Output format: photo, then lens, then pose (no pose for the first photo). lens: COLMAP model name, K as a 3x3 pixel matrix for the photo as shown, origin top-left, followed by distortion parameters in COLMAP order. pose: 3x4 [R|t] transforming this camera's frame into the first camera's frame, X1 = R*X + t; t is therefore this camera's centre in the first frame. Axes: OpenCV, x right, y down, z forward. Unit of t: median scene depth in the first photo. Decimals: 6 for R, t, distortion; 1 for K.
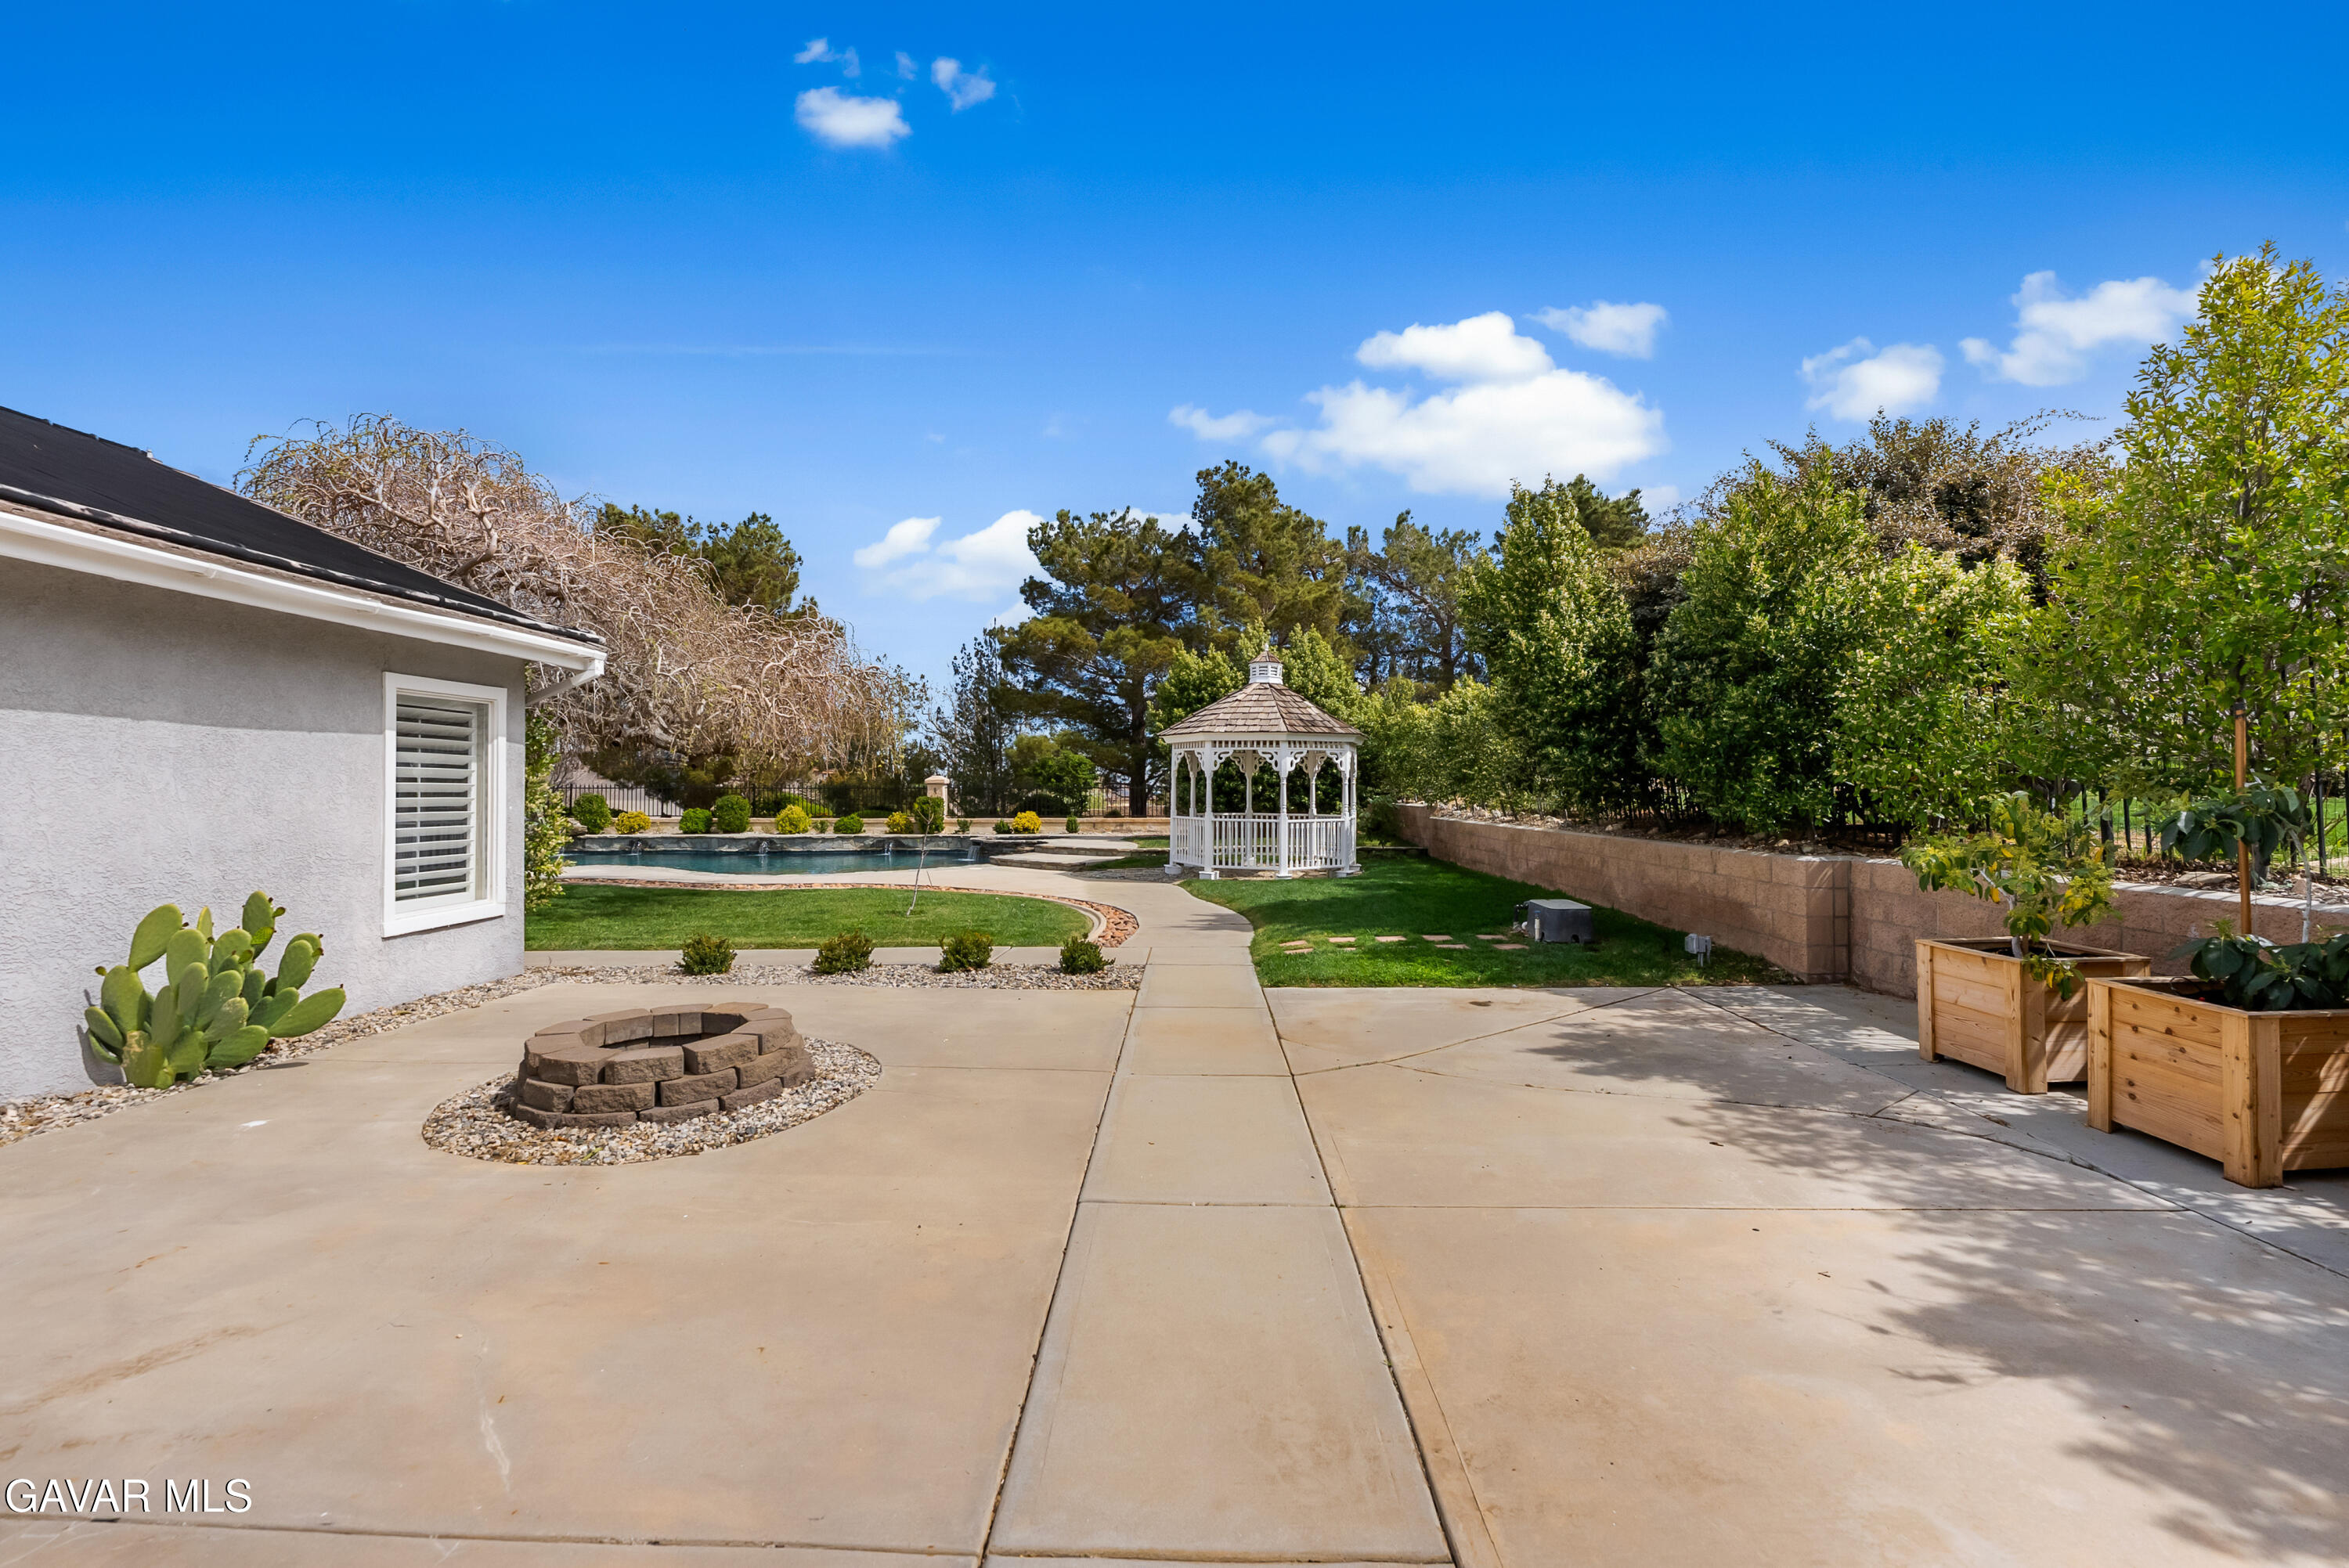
lens RADIAL K [[951.2, 0, 1170.2], [0, 951.2, 775.8], [0, 0, 1]] dist [-0.002984, -0.000556]
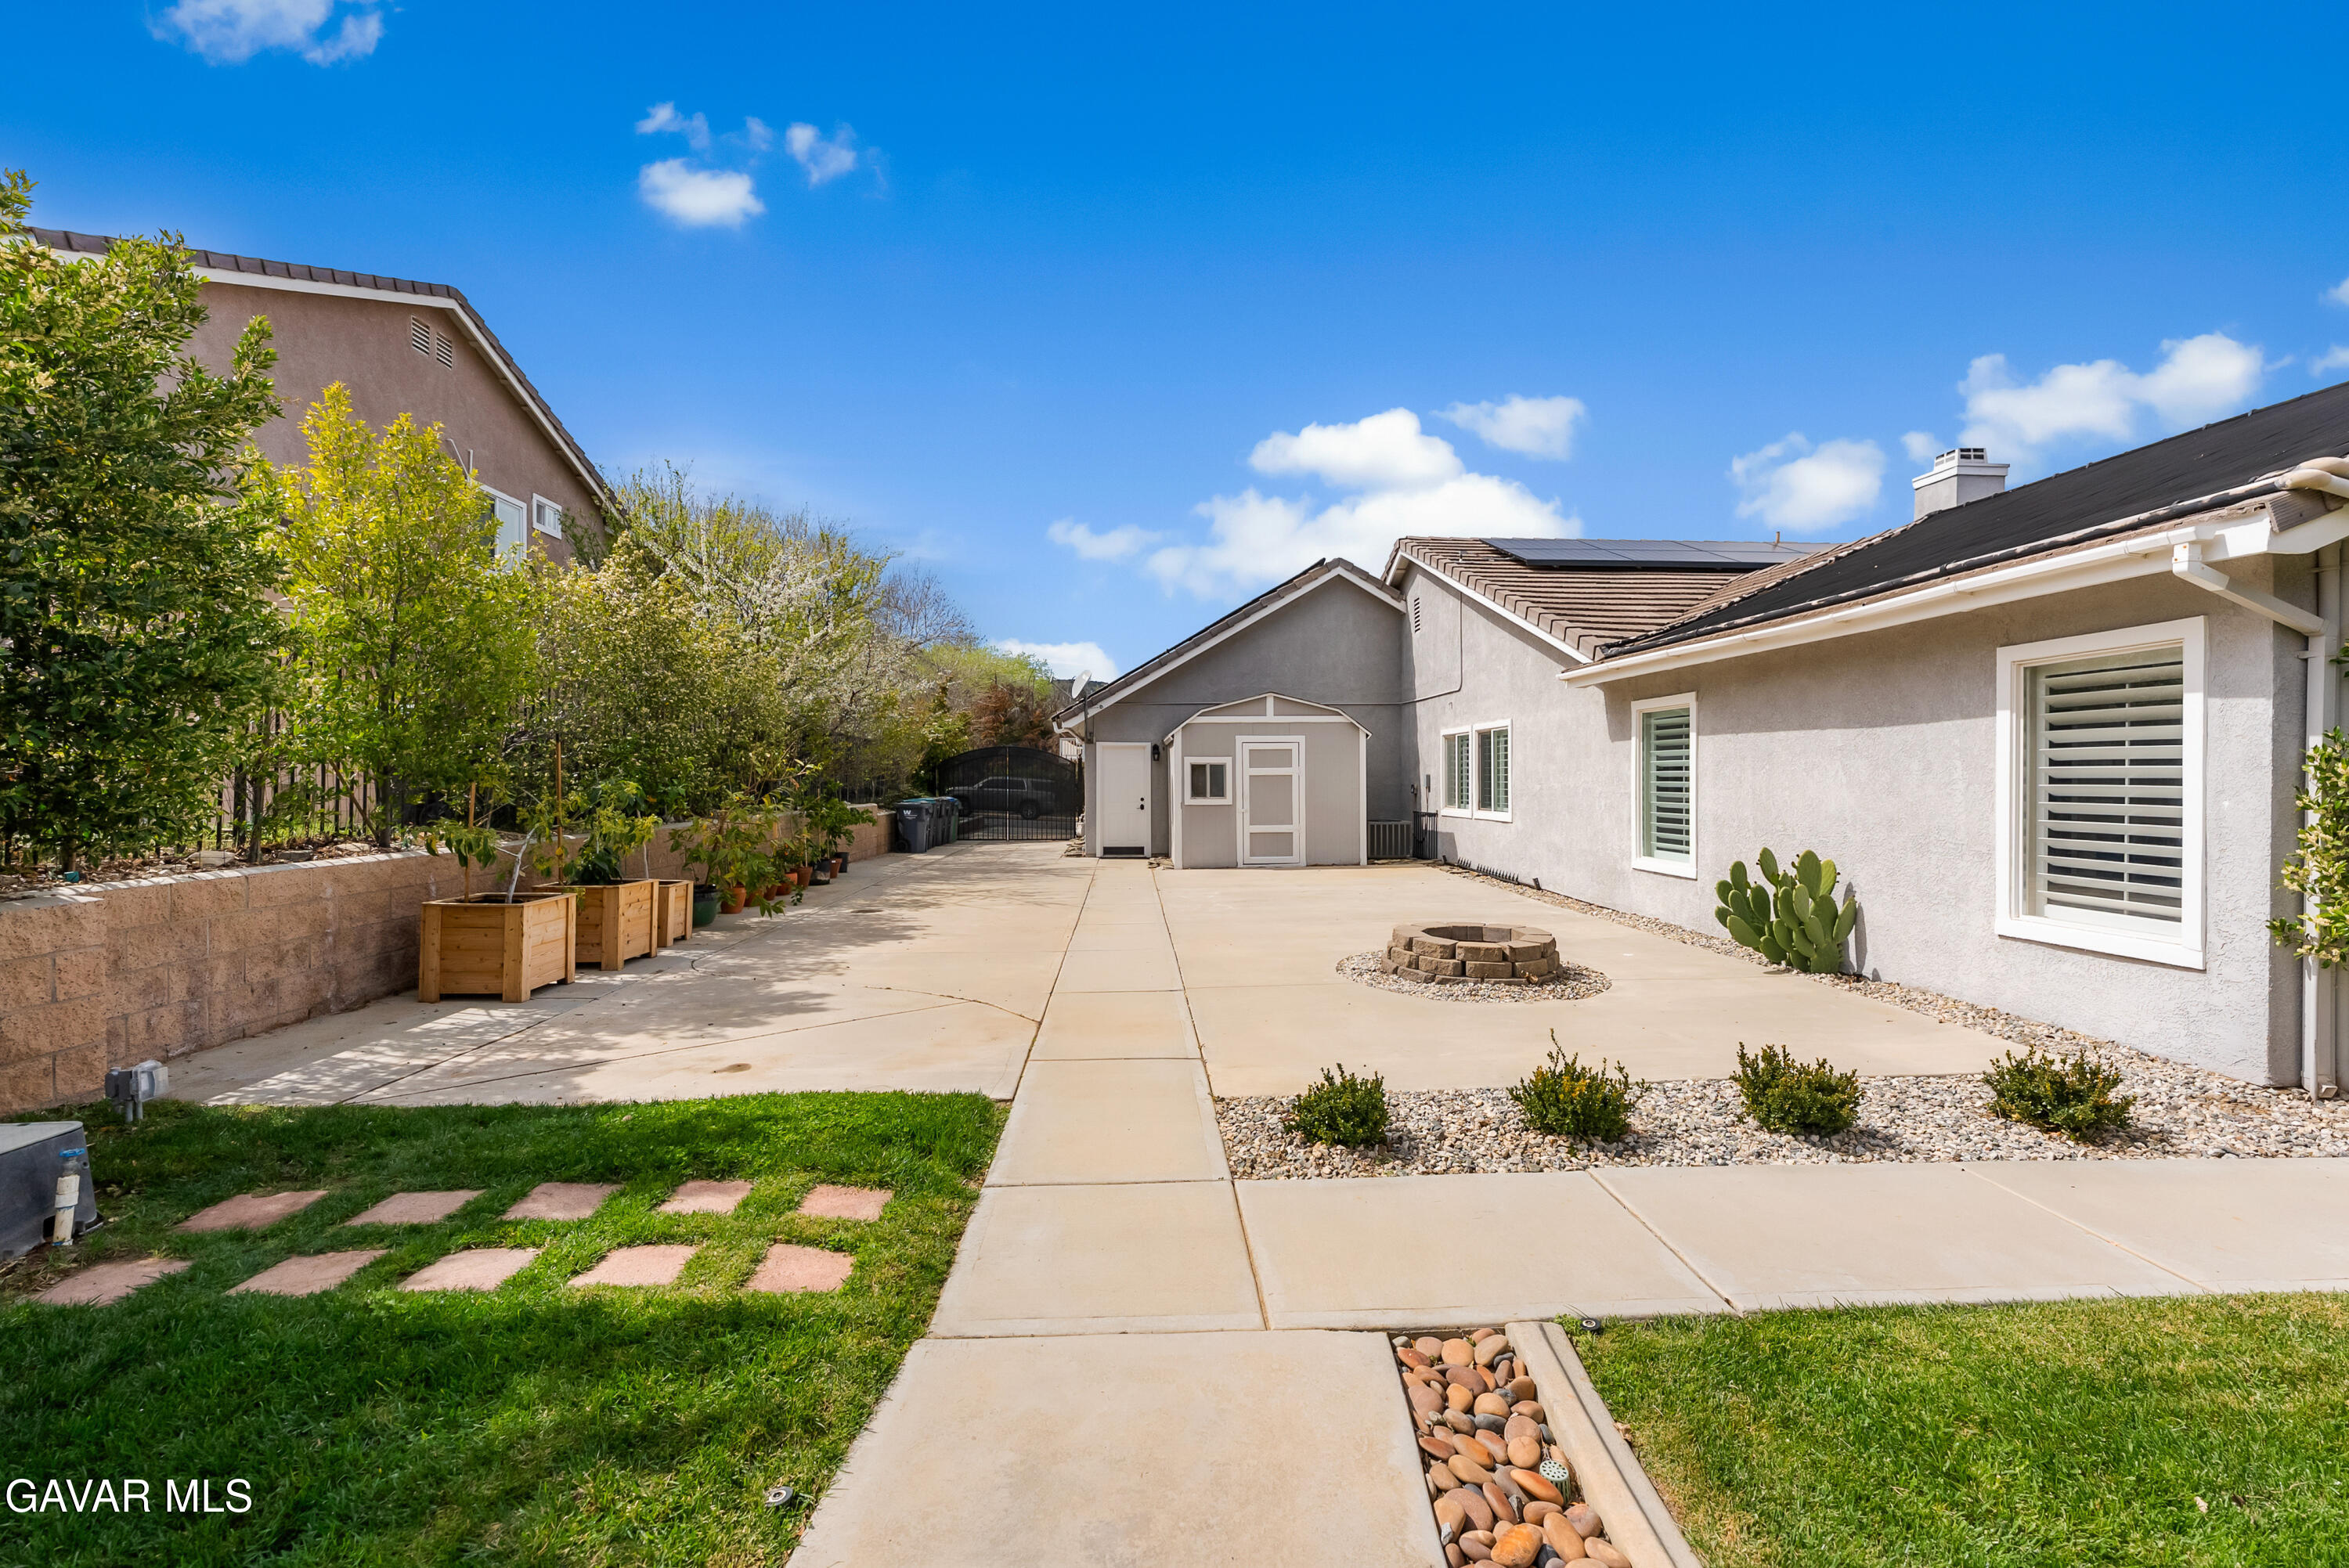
lens RADIAL K [[951.2, 0, 1179.9], [0, 951.2, 774.0], [0, 0, 1]] dist [-0.002984, -0.000556]
pose [[-0.997921, 0.036733, -0.052965, 0.004448], [0.037496, 0.999206, -0.013471, -0.001381], [0.052428, -0.015429, -0.998506, 0.555173]]
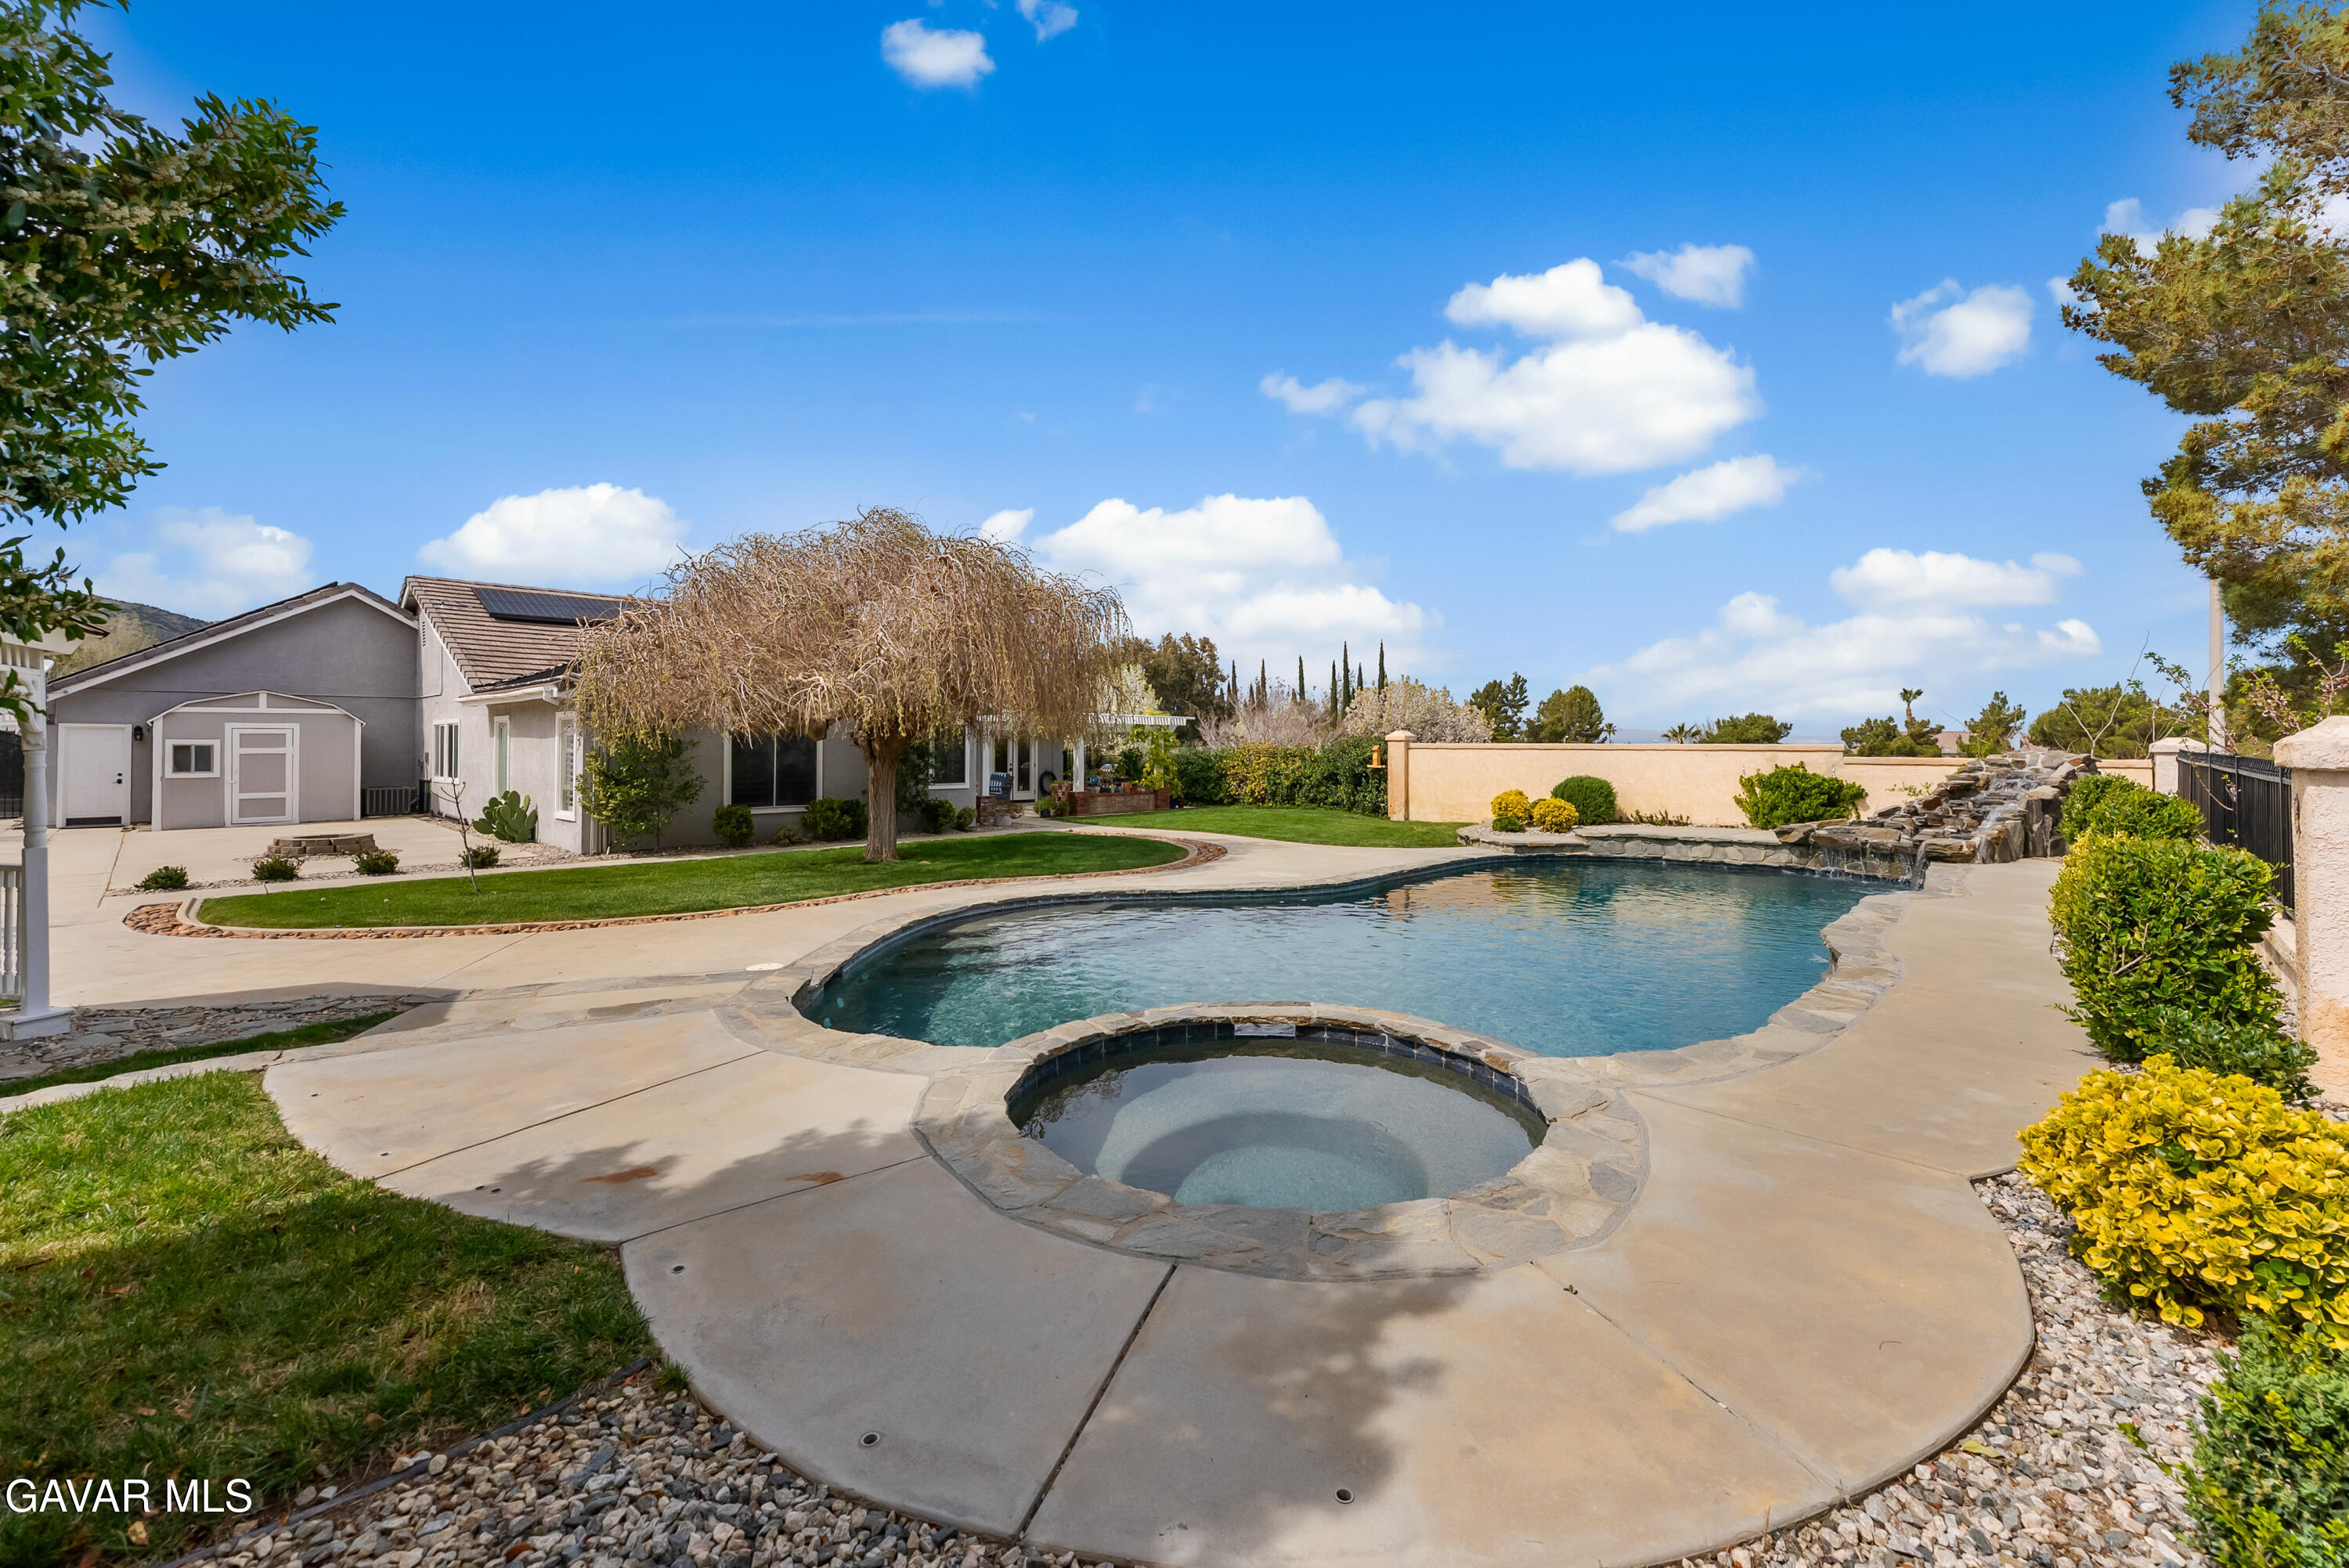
lens RADIAL K [[951.2, 0, 1190.4], [0, 951.2, 735.2], [0, 0, 1]] dist [-0.002984, -0.000556]
pose [[-0.677872, 0.028353, -0.734633, -0.037375], [0.032051, 0.999446, 0.008998, -0.005113], [0.734481, -0.017446, -0.678405, 1.148136]]
